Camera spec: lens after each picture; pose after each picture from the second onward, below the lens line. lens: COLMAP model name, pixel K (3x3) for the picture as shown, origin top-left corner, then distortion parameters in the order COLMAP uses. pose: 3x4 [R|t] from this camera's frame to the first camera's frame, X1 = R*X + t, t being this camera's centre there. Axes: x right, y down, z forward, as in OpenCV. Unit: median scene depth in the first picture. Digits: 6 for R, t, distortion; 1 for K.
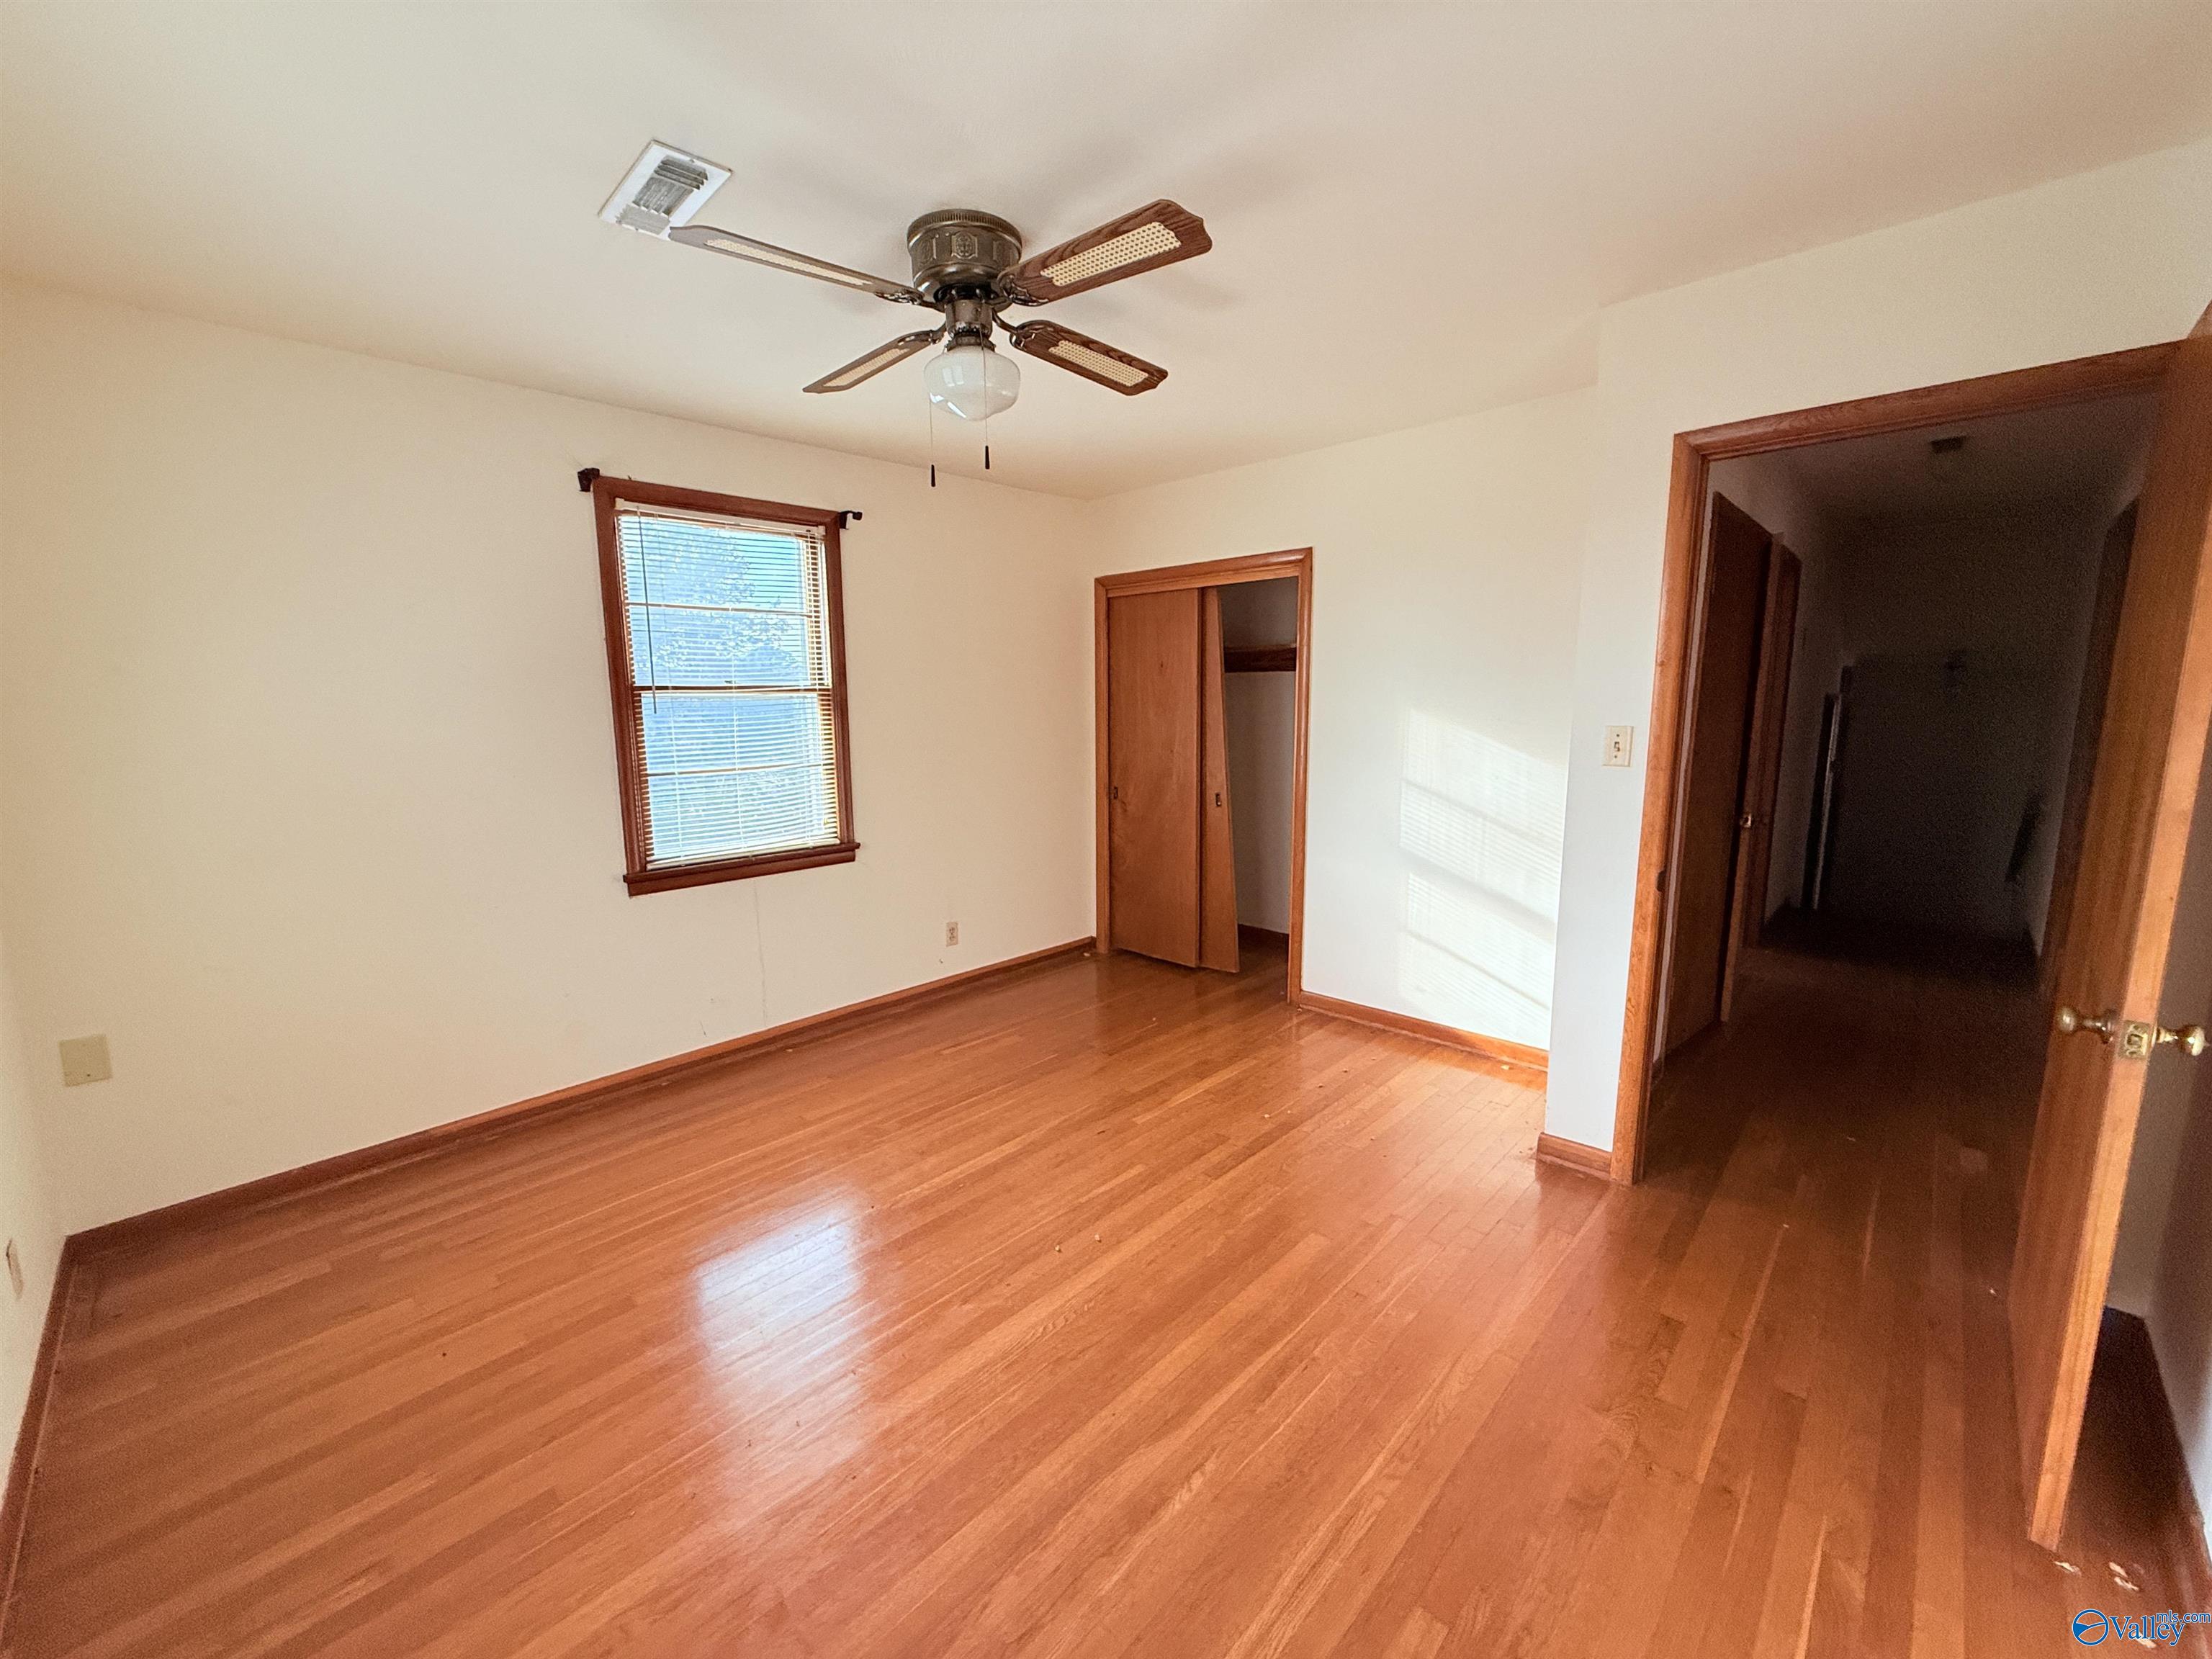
lens RADIAL K [[882.0, 0, 1100.3], [0, 882.0, 827.0], [0, 0, 1]] dist [-0.002636, 0.000698]
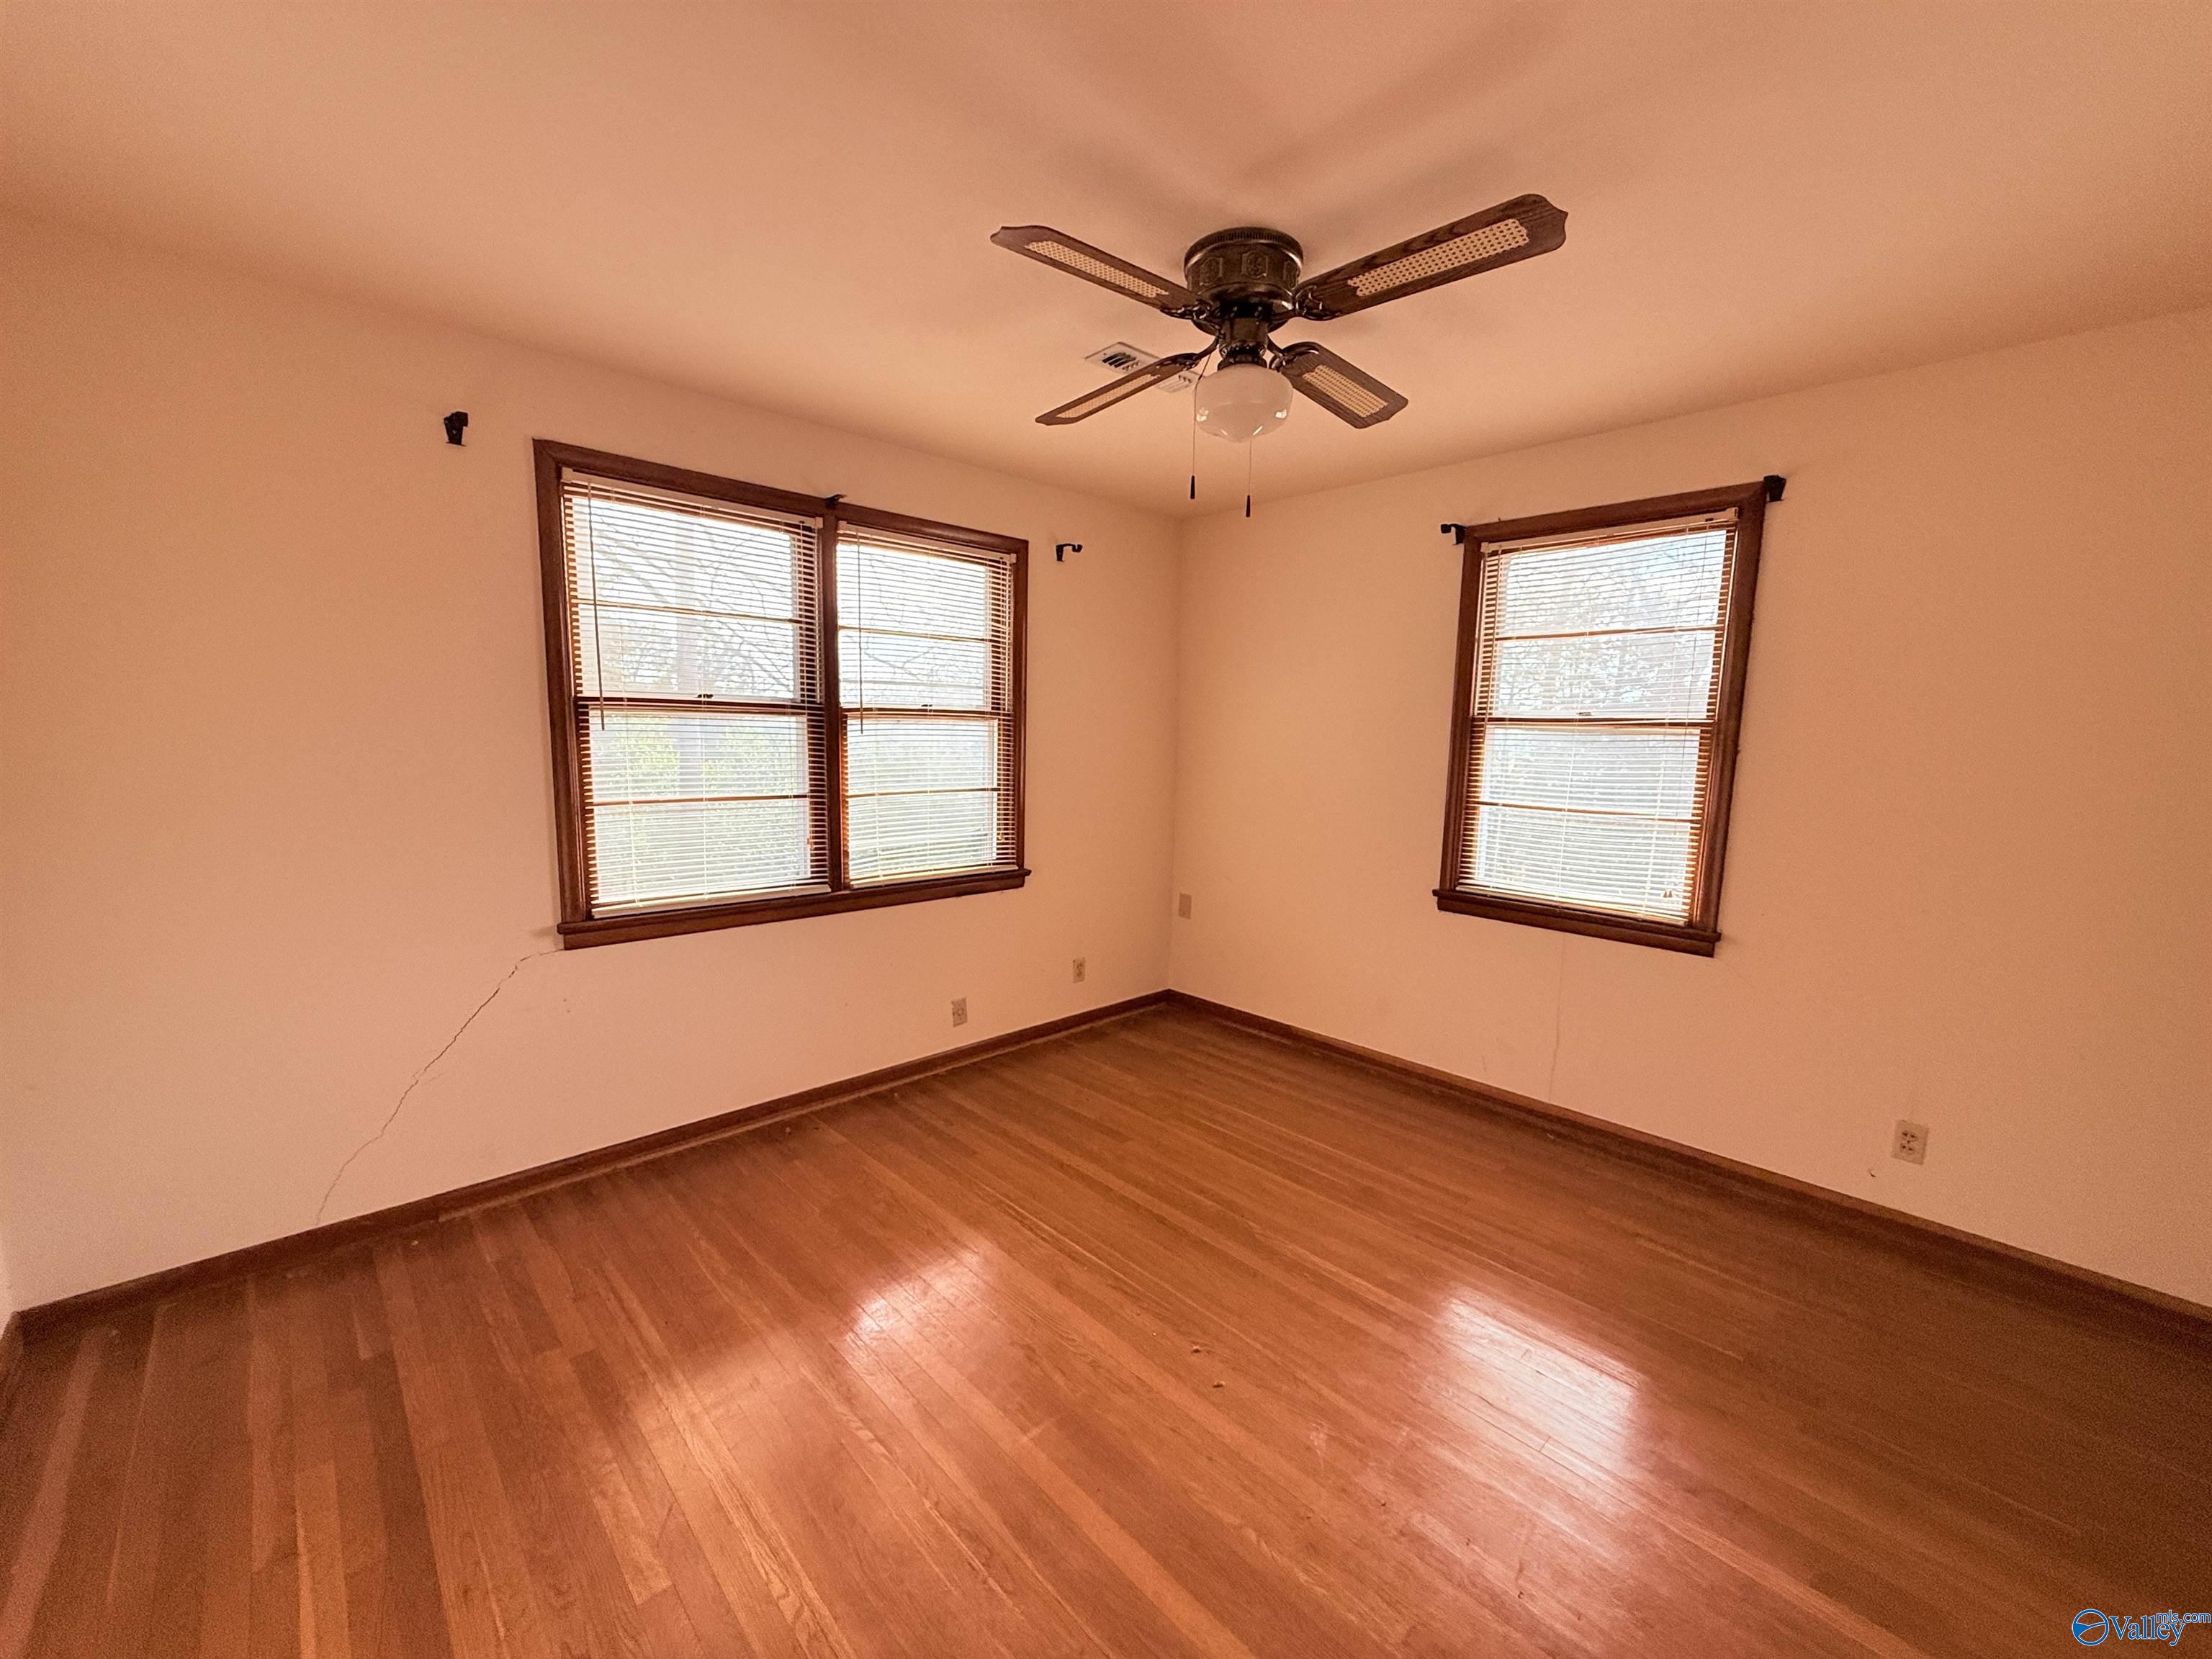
lens RADIAL K [[882.0, 0, 1106.1], [0, 882.0, 825.0], [0, 0, 1]] dist [-0.002636, 0.000698]
pose [[-0.055440, 0.123696, -0.990770, 0.561179], [-0.161443, 0.978129, 0.131151, -0.101399], [0.985324, 0.167224, -0.034258, 0.620794]]
